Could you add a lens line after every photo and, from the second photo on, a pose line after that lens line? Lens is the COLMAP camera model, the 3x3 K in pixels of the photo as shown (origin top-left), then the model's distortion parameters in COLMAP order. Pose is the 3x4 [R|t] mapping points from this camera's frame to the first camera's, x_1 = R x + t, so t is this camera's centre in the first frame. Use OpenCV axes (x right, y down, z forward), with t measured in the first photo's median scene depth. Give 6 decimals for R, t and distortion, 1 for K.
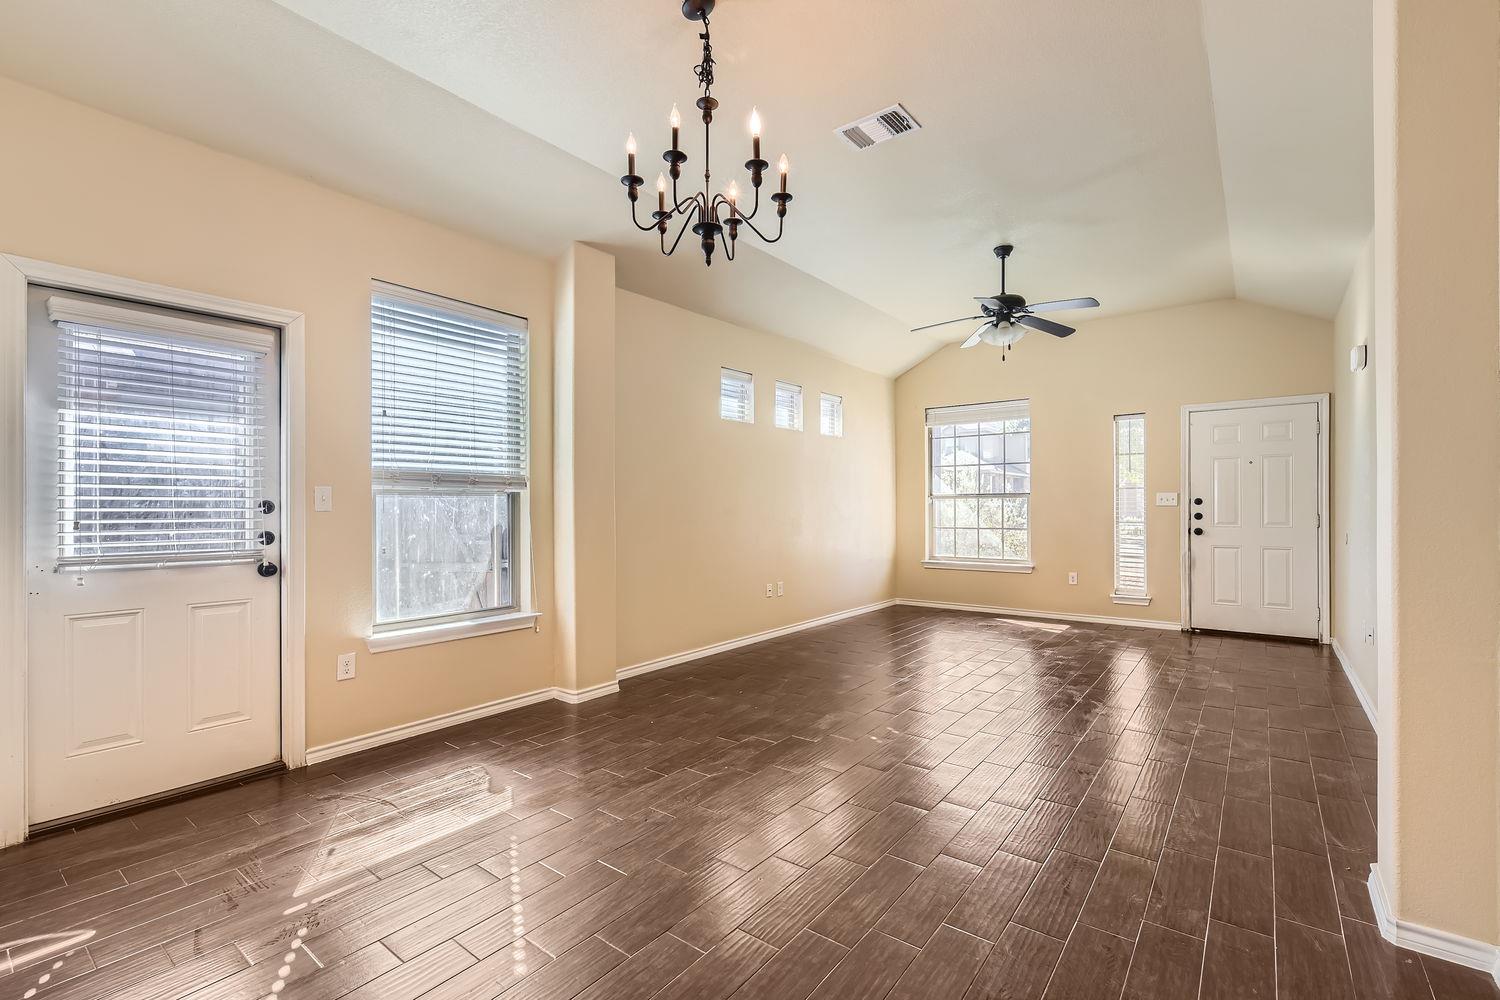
lens RADIAL K [[670.7, 0, 759.6], [0, 670.7, 500.8], [0, 0, 1]] dist [-0.003265, 0.003541]
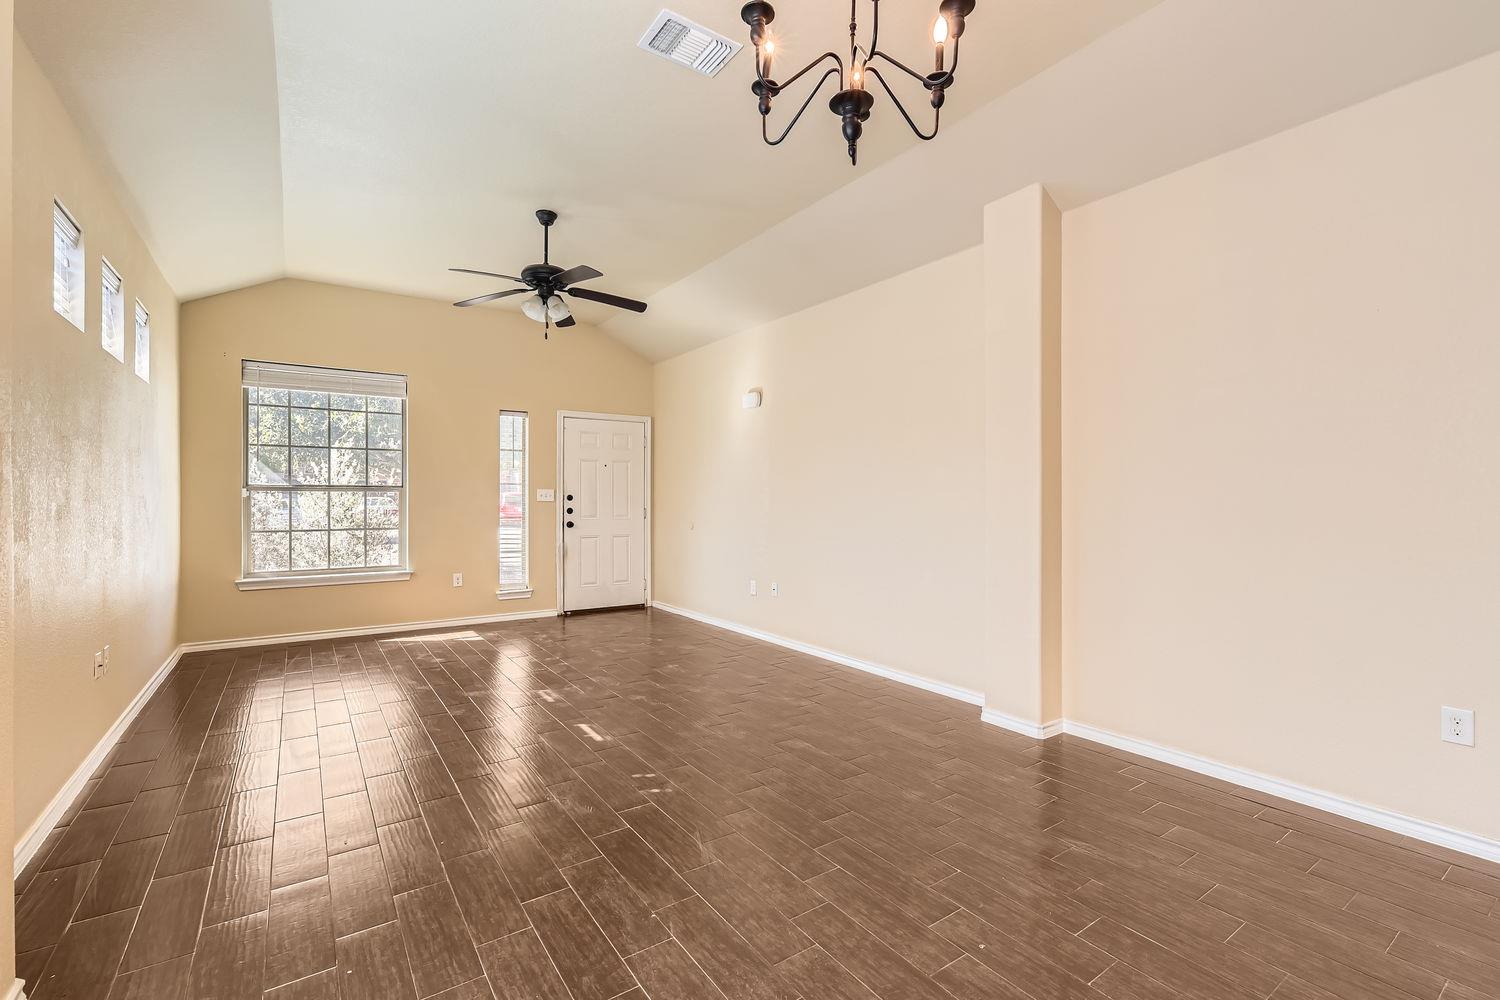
lens RADIAL K [[670.7, 0, 756.0], [0, 670.7, 493.4], [0, 0, 1]] dist [-0.003265, 0.003541]
pose [[0.293879, 0.013351, 0.955749, -0.328222], [-0.009926, 0.999891, -0.010915, 0.003056], [-0.955791, -0.006279, 0.293979, 0.376391]]
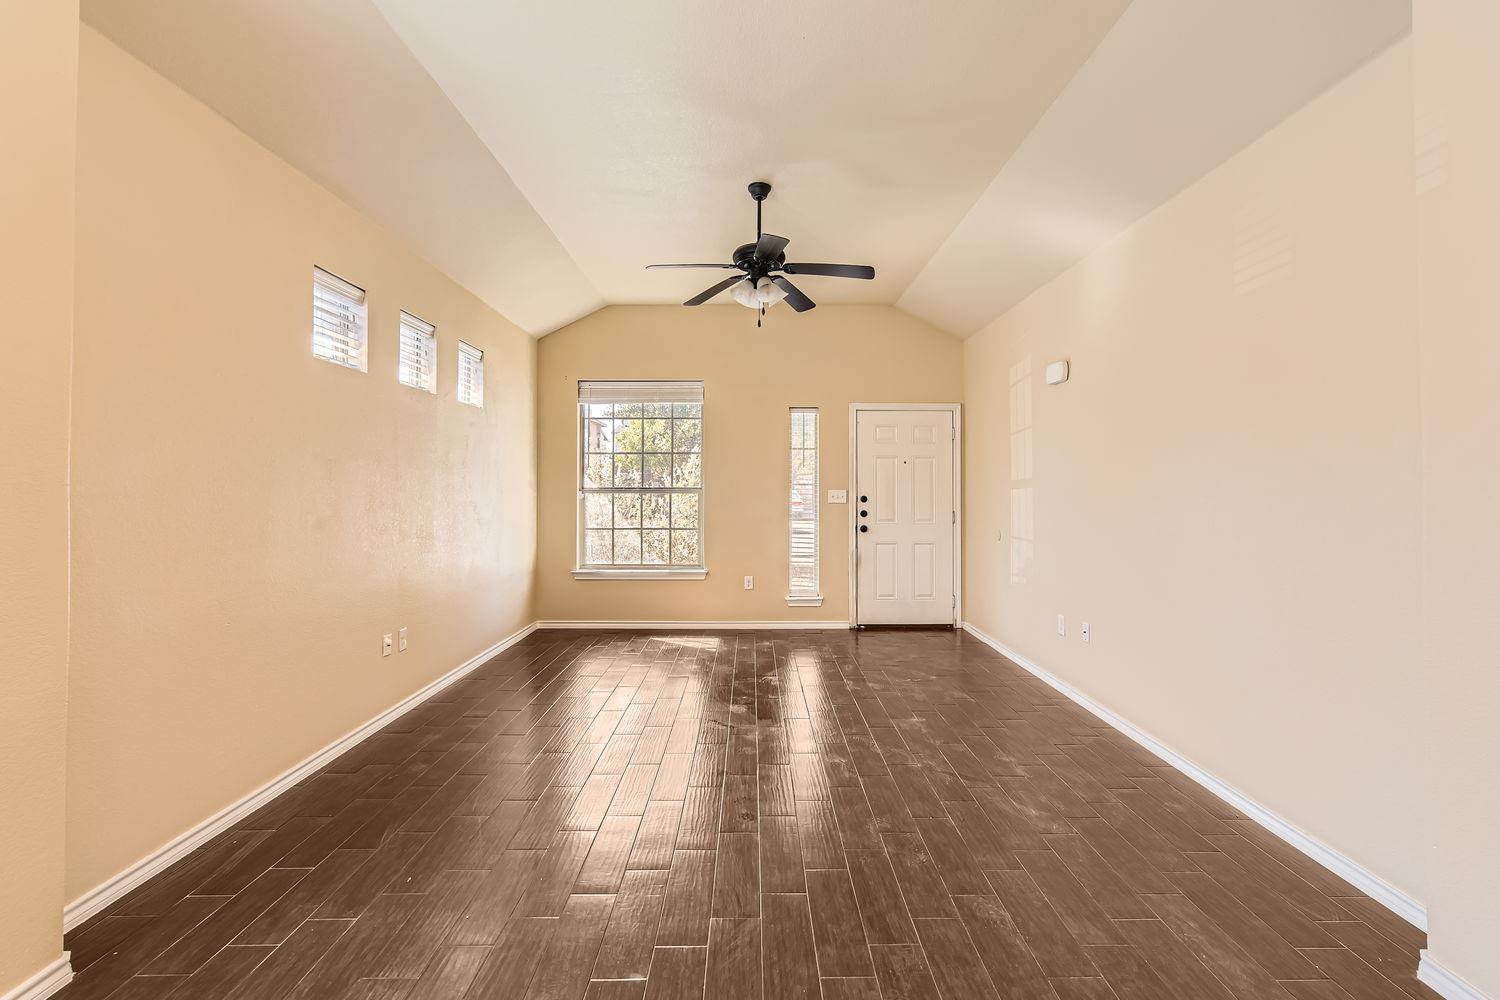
lens RADIAL K [[670.7, 0, 756.8], [0, 670.7, 479.0], [0, 0, 1]] dist [-0.003265, 0.003541]
pose [[0.785888, 0.015333, 0.618179, -0.102616], [-0.009727, 0.999875, -0.012434, -0.015462], [-0.618293, 0.003759, 0.785939, 0.303616]]
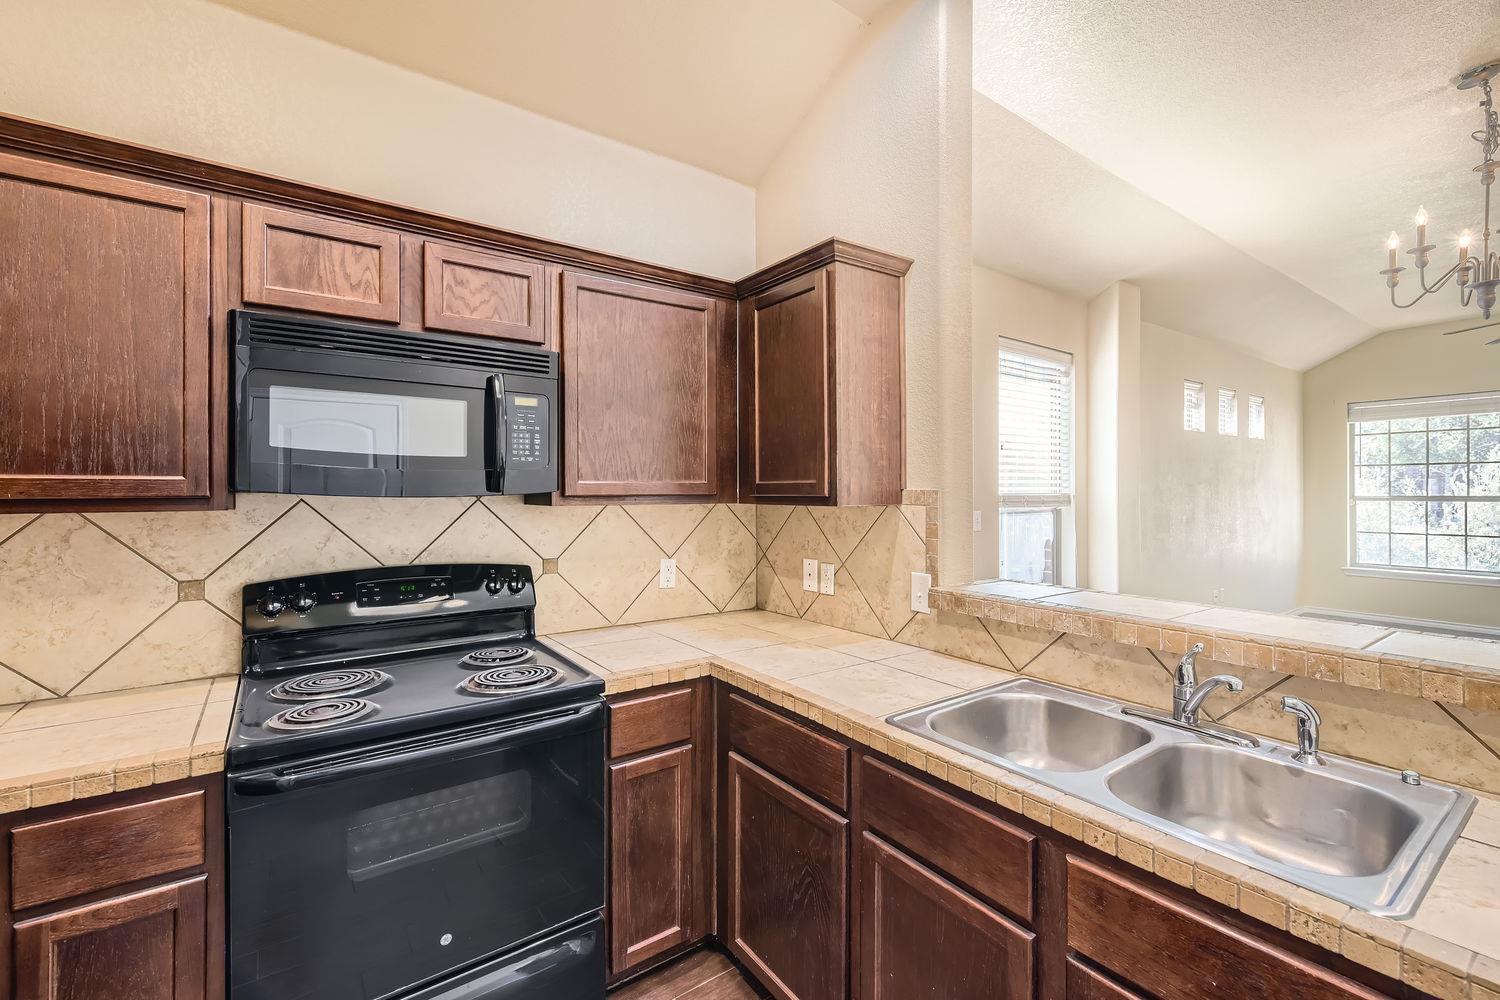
lens RADIAL K [[670.7, 0, 742.6], [0, 670.7, 496.6], [0, 0, 1]] dist [-0.003265, 0.003541]
pose [[0.963623, 0.000941, -0.267263, -0.402673], [0.004355, 0.999806, 0.019221, -0.039291], [0.267229, -0.019685, 0.963432, -0.156545]]
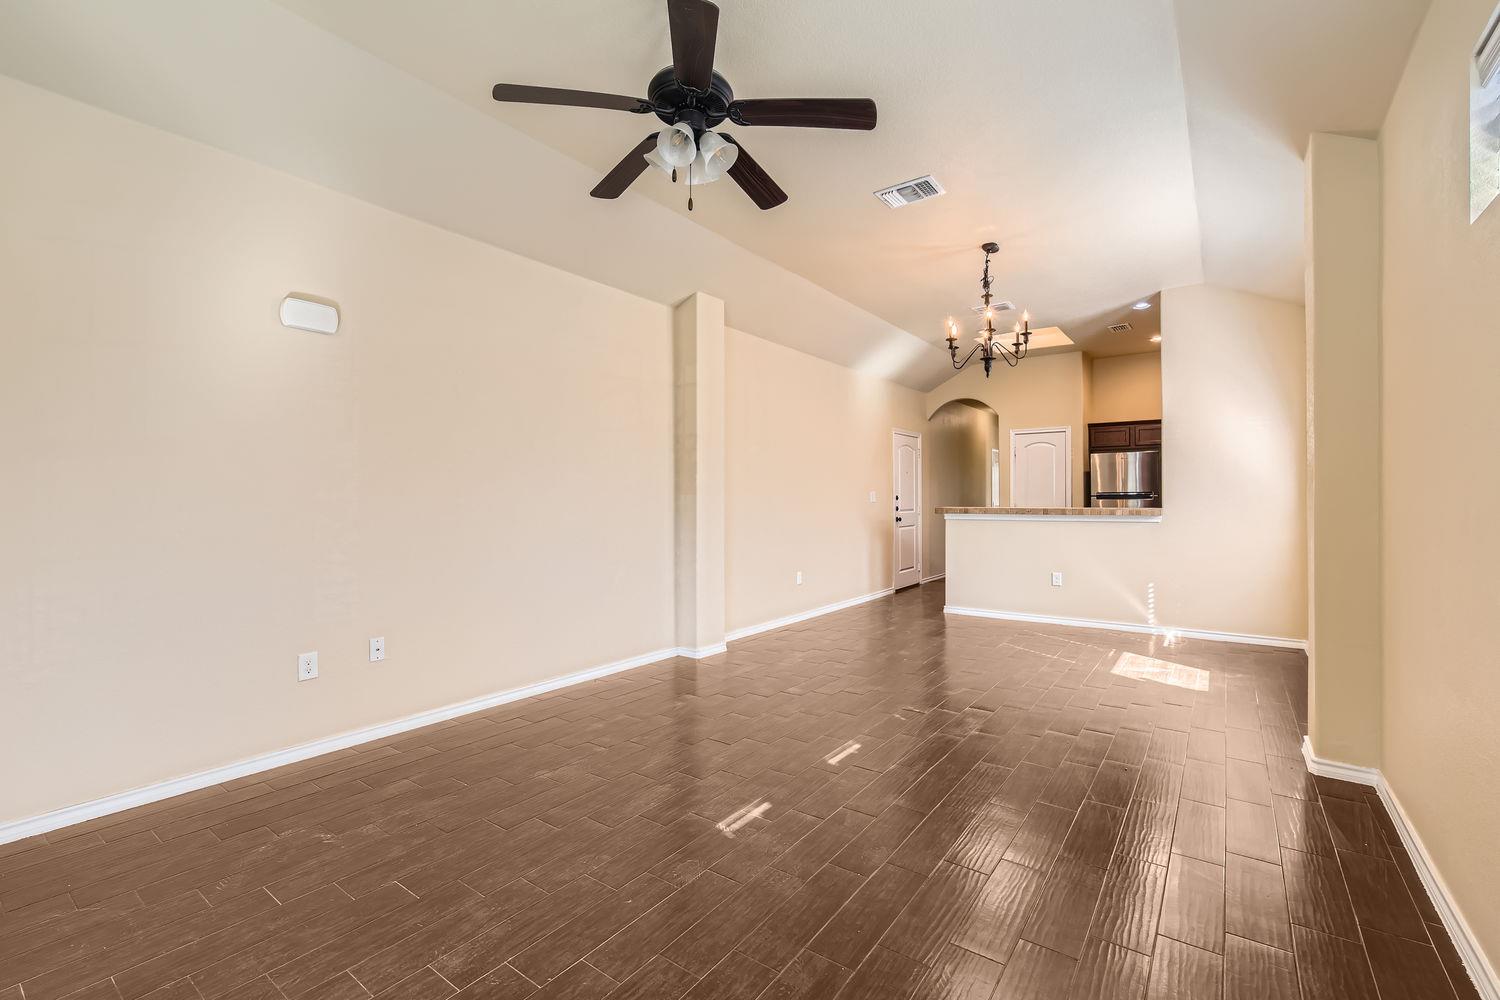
lens RADIAL K [[670.7, 0, 746.3], [0, 670.7, 497.8], [0, 0, 1]] dist [-0.003265, 0.003541]
pose [[-0.999296, 0.002781, -0.037406, 0.305927], [0.002494, 0.999967, 0.007711, -0.012045], [0.037426, 0.007612, -0.999270, 1.255408]]
